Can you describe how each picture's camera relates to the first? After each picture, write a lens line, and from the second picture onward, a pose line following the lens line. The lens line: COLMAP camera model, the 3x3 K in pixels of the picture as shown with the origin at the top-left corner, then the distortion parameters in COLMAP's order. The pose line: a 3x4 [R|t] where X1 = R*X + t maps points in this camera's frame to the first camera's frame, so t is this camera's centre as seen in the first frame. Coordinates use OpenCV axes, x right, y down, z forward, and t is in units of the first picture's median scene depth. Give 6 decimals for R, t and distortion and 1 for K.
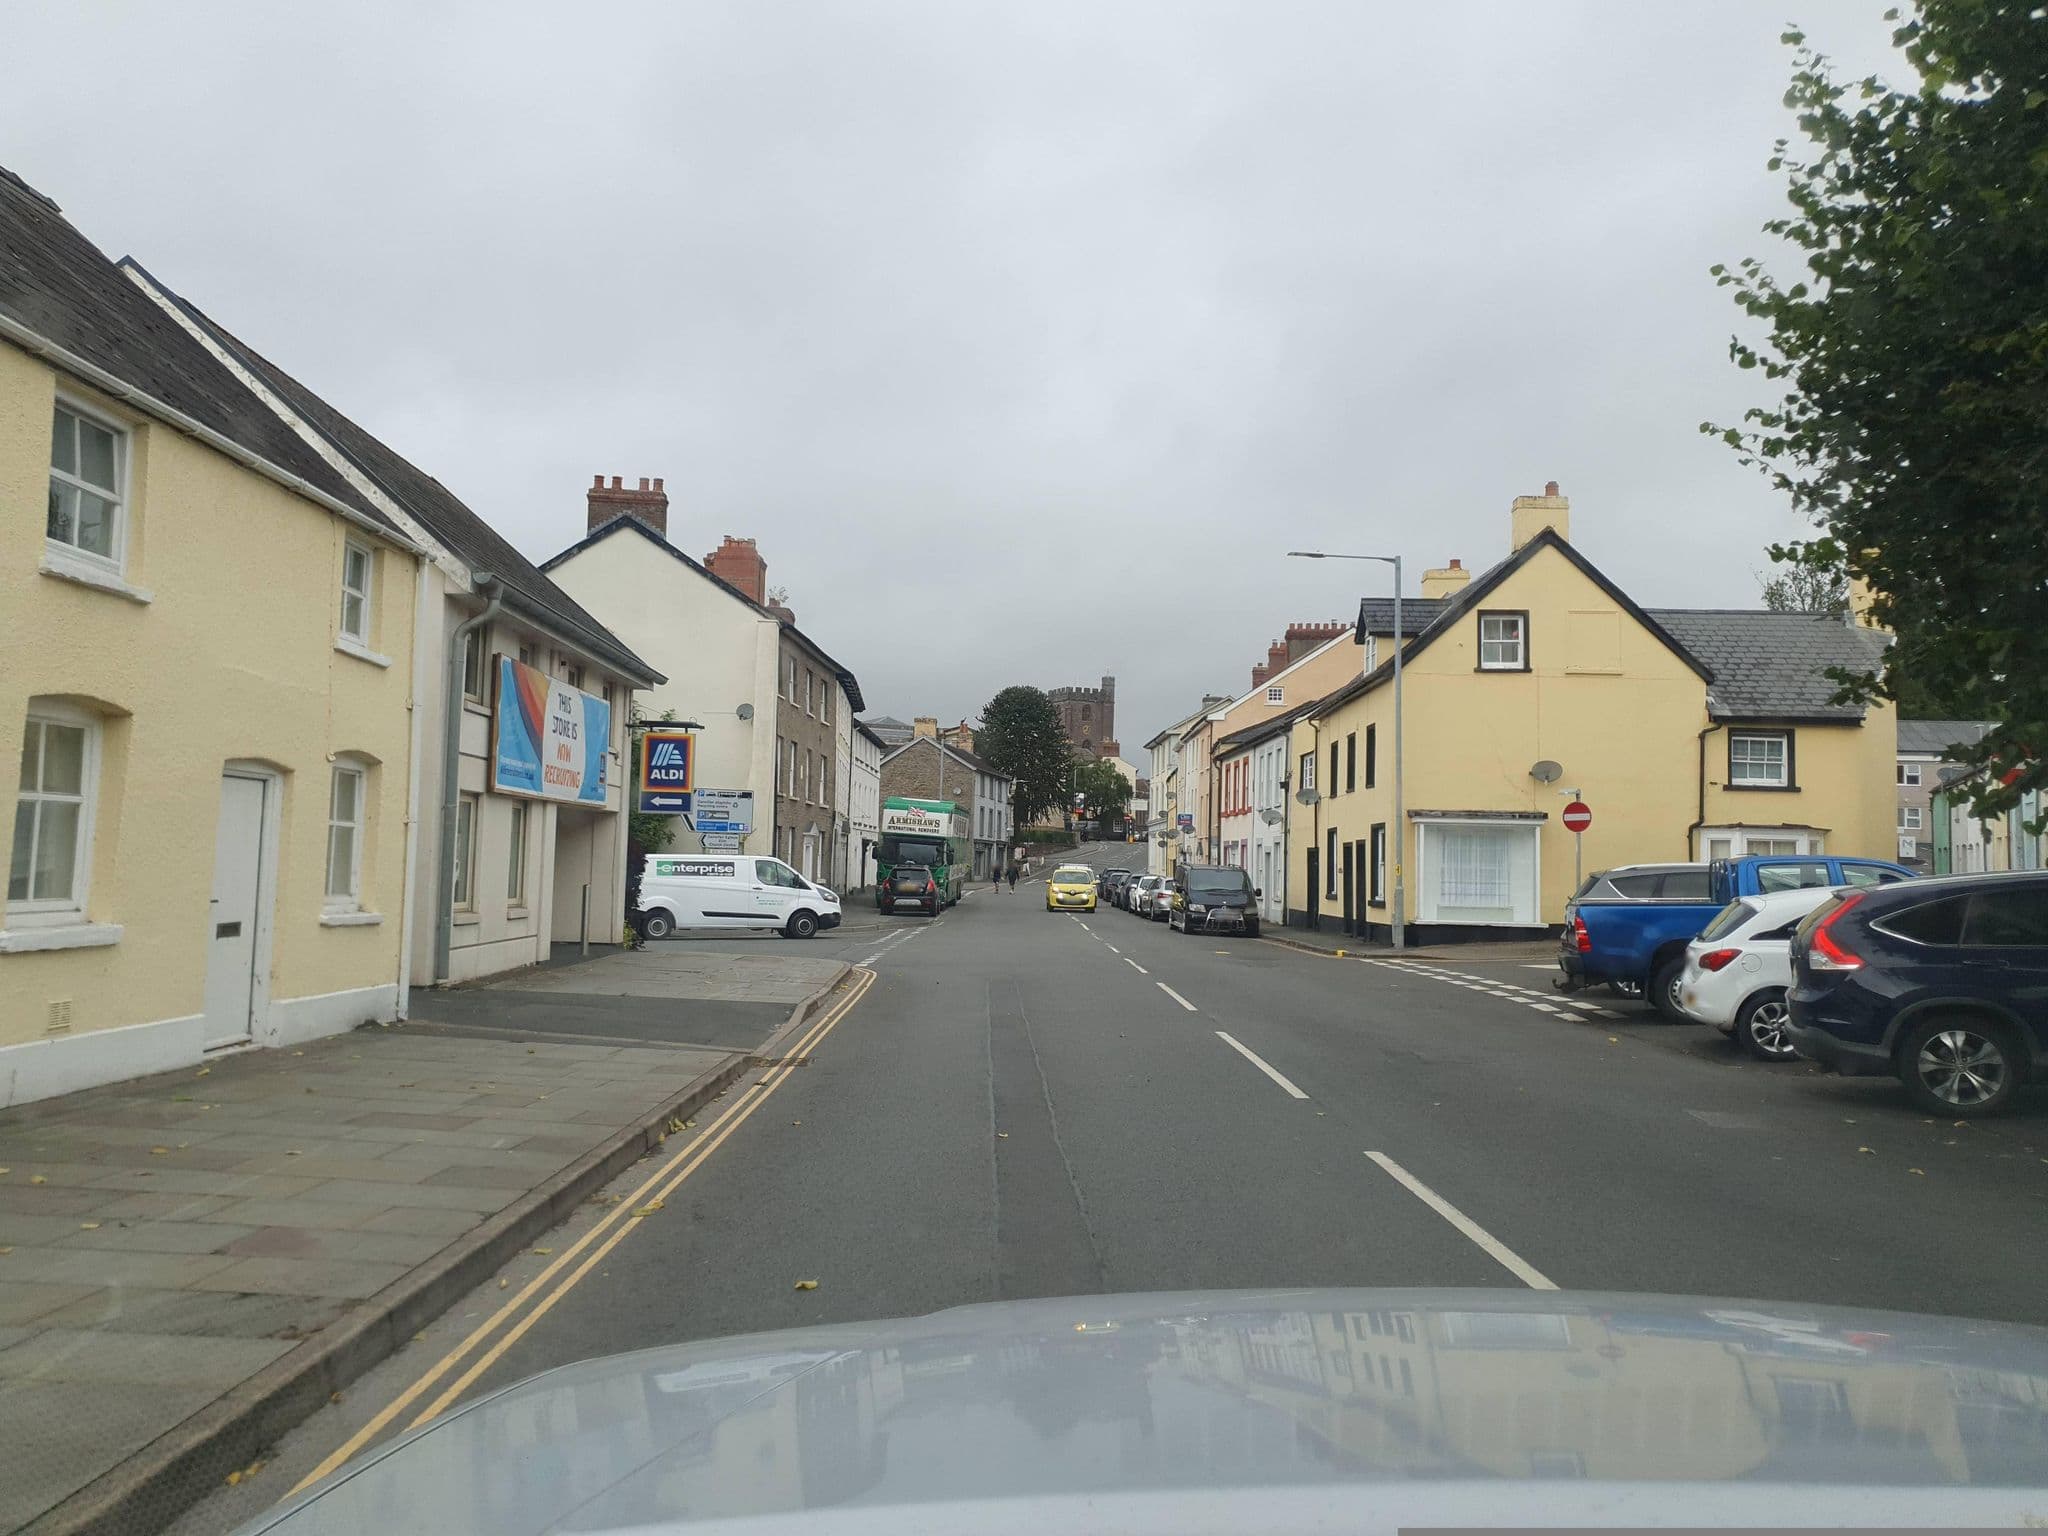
lens RADIAL K [[1607.4, 0, 1039.4], [0, 1607.4, 763.6], [0, 0, 1]] dist [-0.050412, -0.006720]
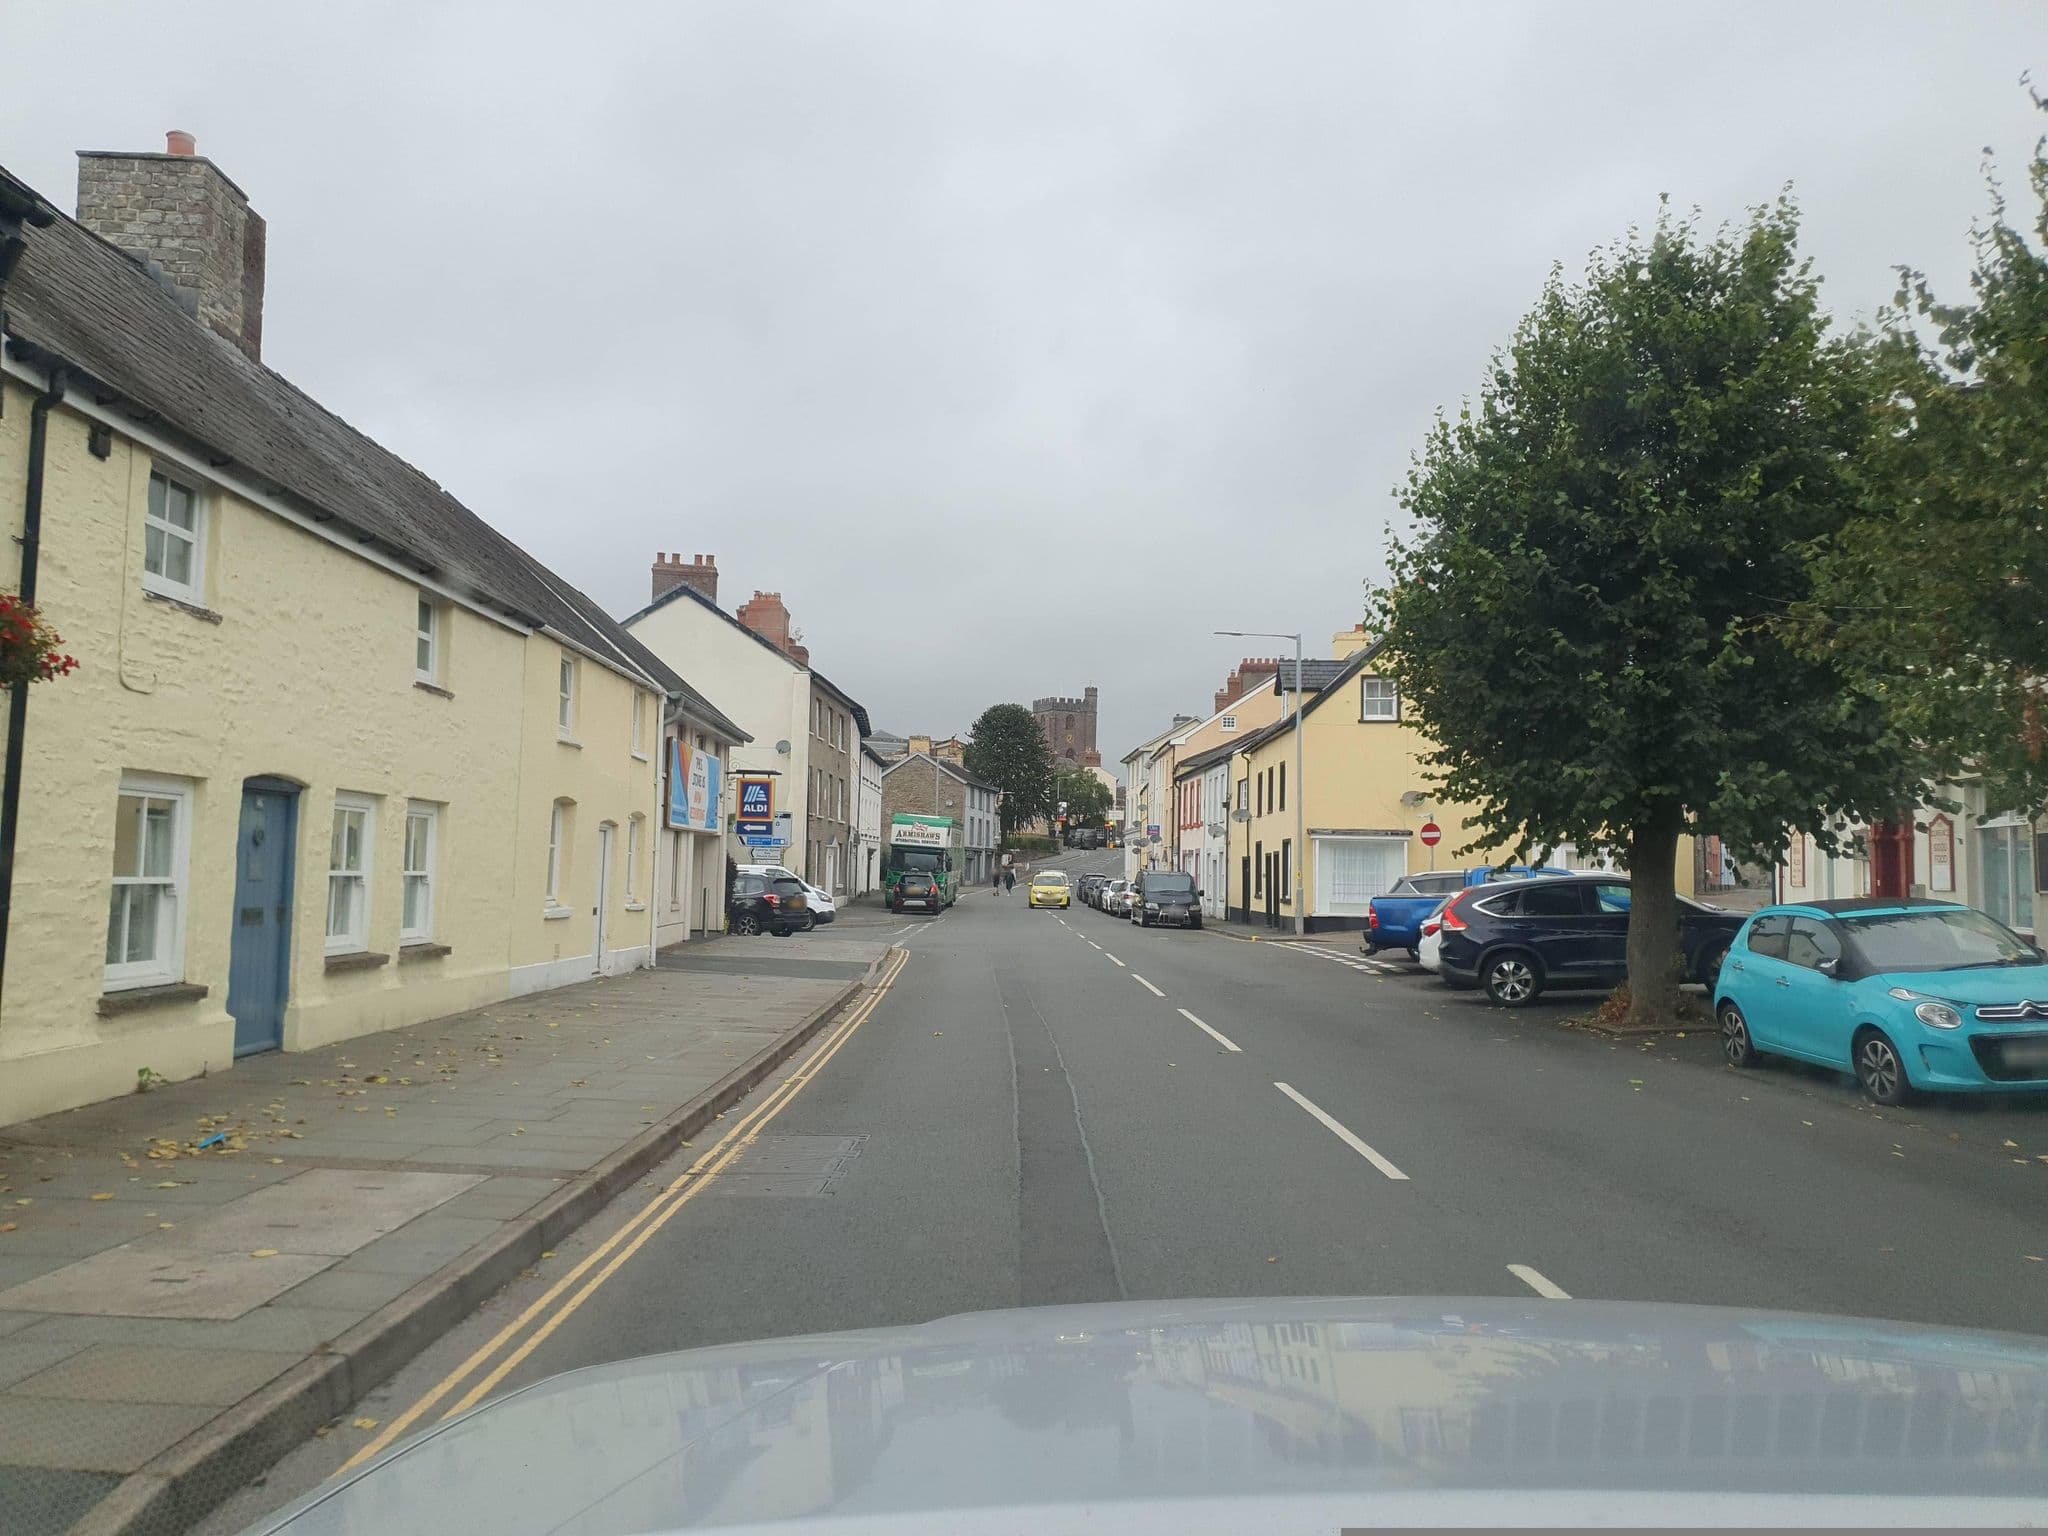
lens RADIAL K [[1607.4, 0, 1017.2], [0, 1607.4, 757.4], [0, 0, 1]] dist [-0.050412, -0.006720]
pose [[0.999980, -0.004461, -0.004577, 0.000225], [0.004430, 0.999968, -0.006655, -0.015187], [0.004607, 0.006634, 0.999967, -0.216141]]
